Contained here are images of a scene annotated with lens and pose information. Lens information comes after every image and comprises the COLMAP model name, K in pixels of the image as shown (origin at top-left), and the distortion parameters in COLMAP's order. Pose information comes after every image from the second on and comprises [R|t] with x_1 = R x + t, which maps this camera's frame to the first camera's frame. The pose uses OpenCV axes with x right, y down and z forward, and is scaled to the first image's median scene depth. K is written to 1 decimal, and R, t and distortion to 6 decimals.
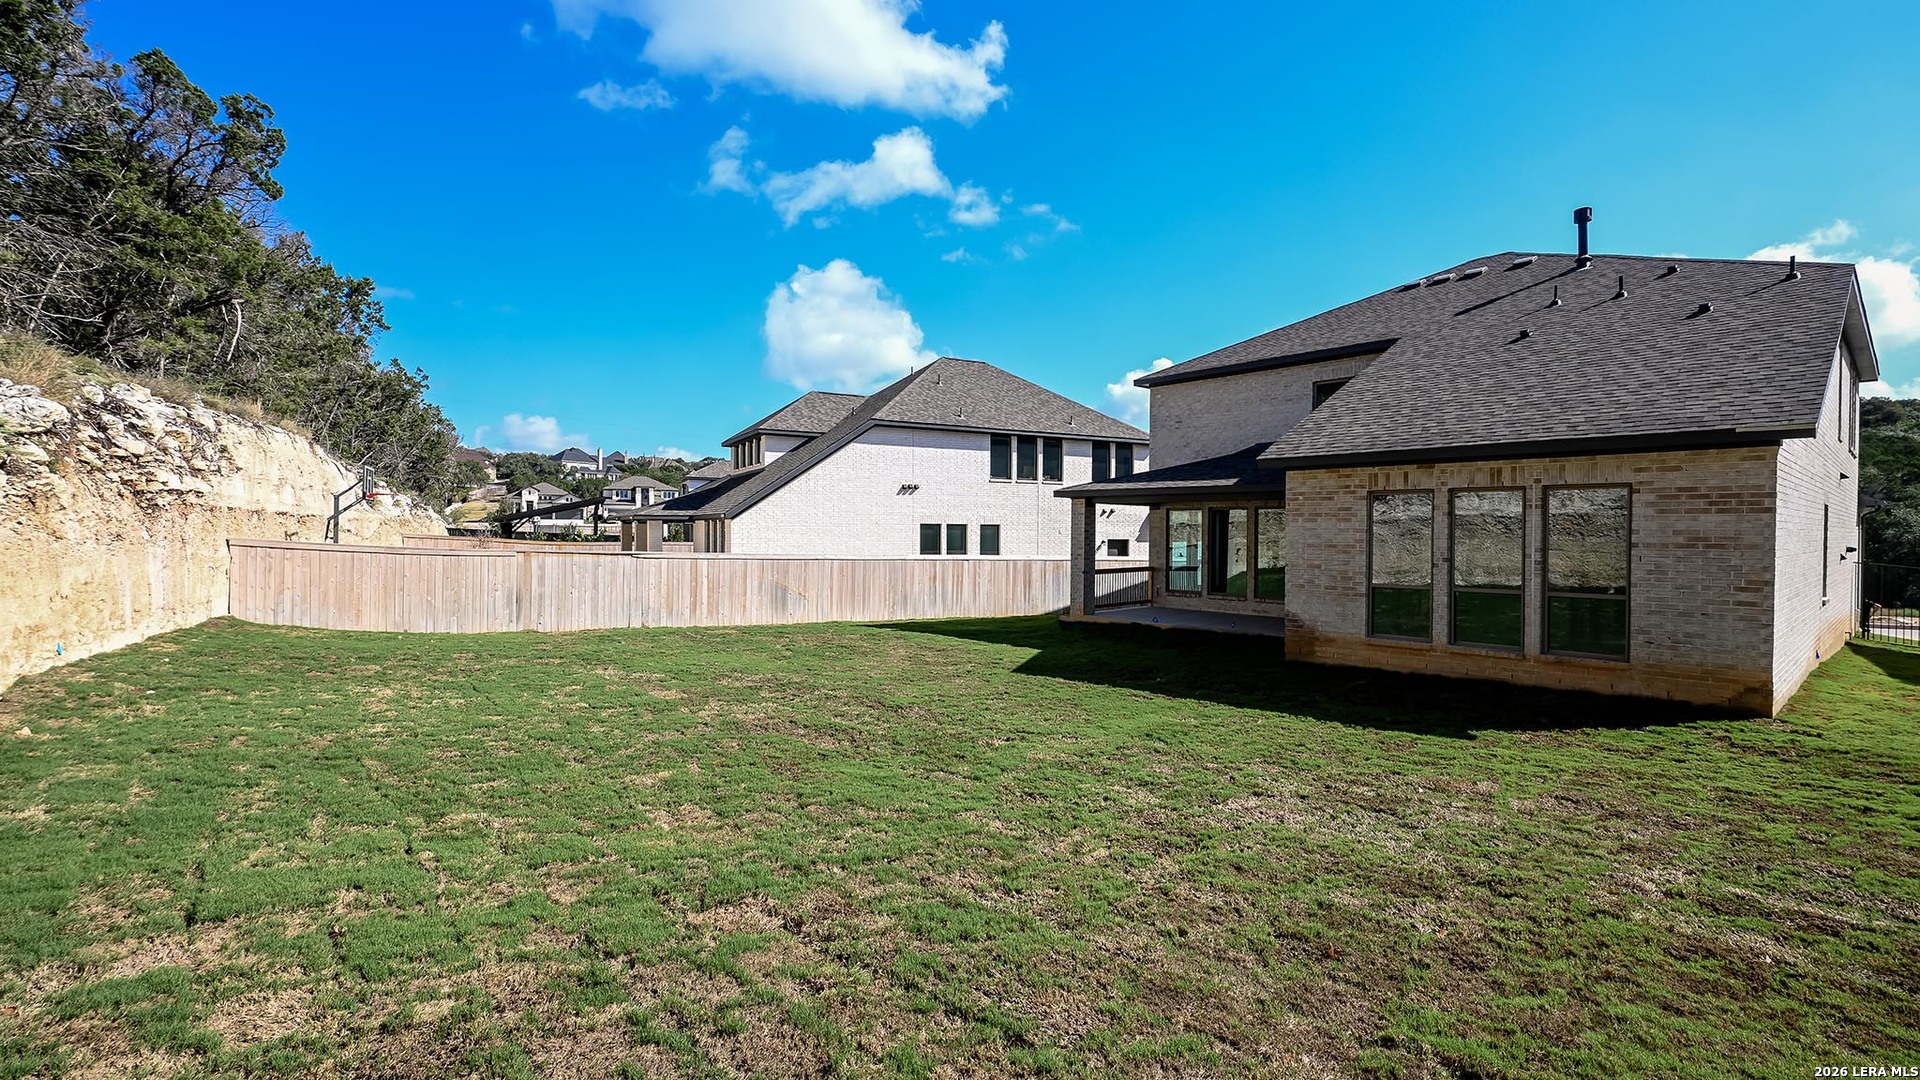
lens RADIAL K [[858.3, 0, 960.1], [0, 858.3, 537.4], [0, 0, 1]] dist [-0.003031, -0.000820]
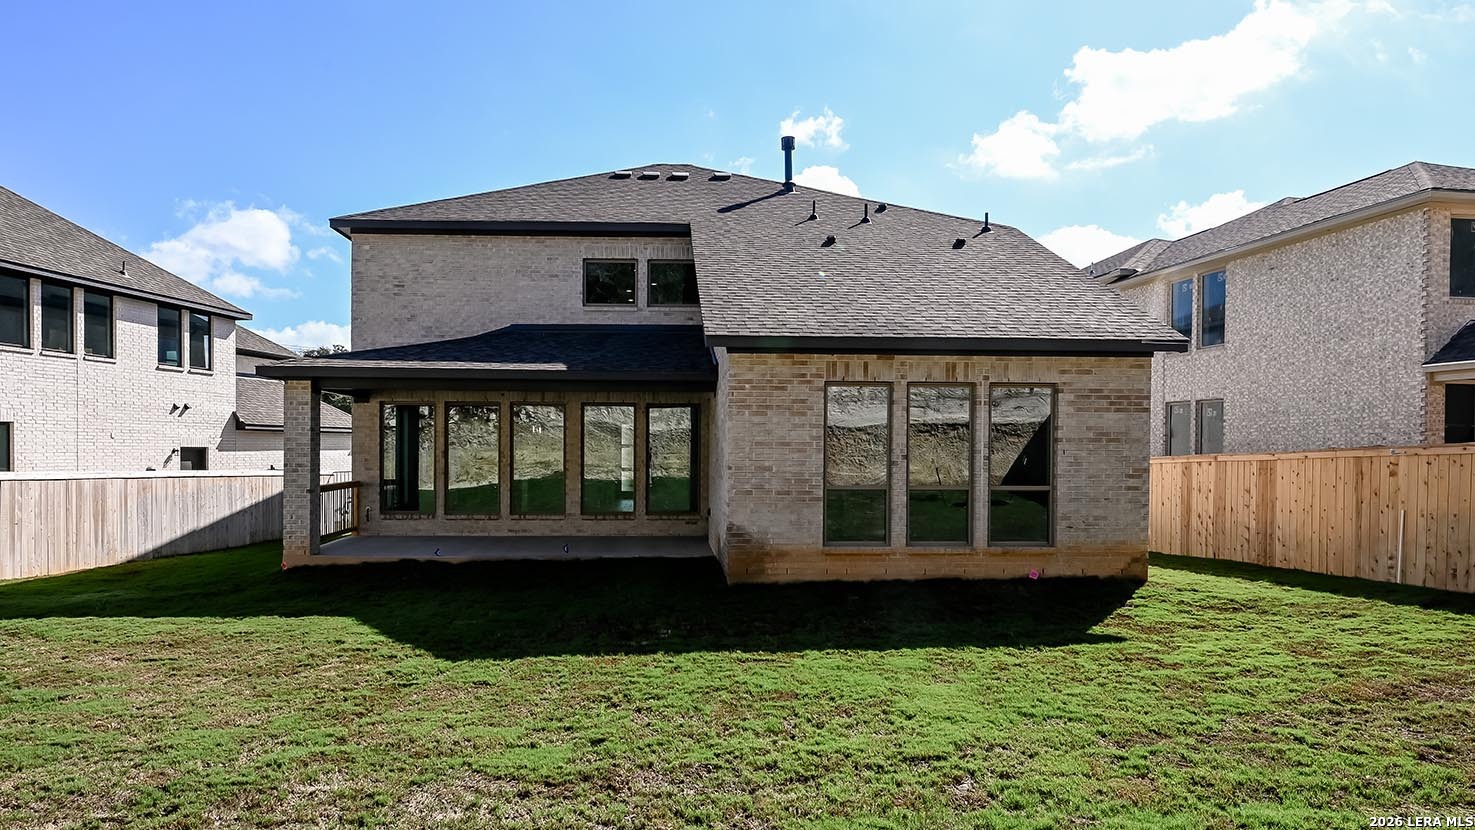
lens RADIAL K [[894.3, 0, 720.2], [0, 894.3, 465.2], [0, 0, 1]] dist [-0.000492, -0.001466]
pose [[0.623486, -0.017652, 0.781635, -0.333194], [0.005171, 0.999816, 0.018454, 0.015605], [-0.781817, -0.007464, 0.623463, 0.540047]]
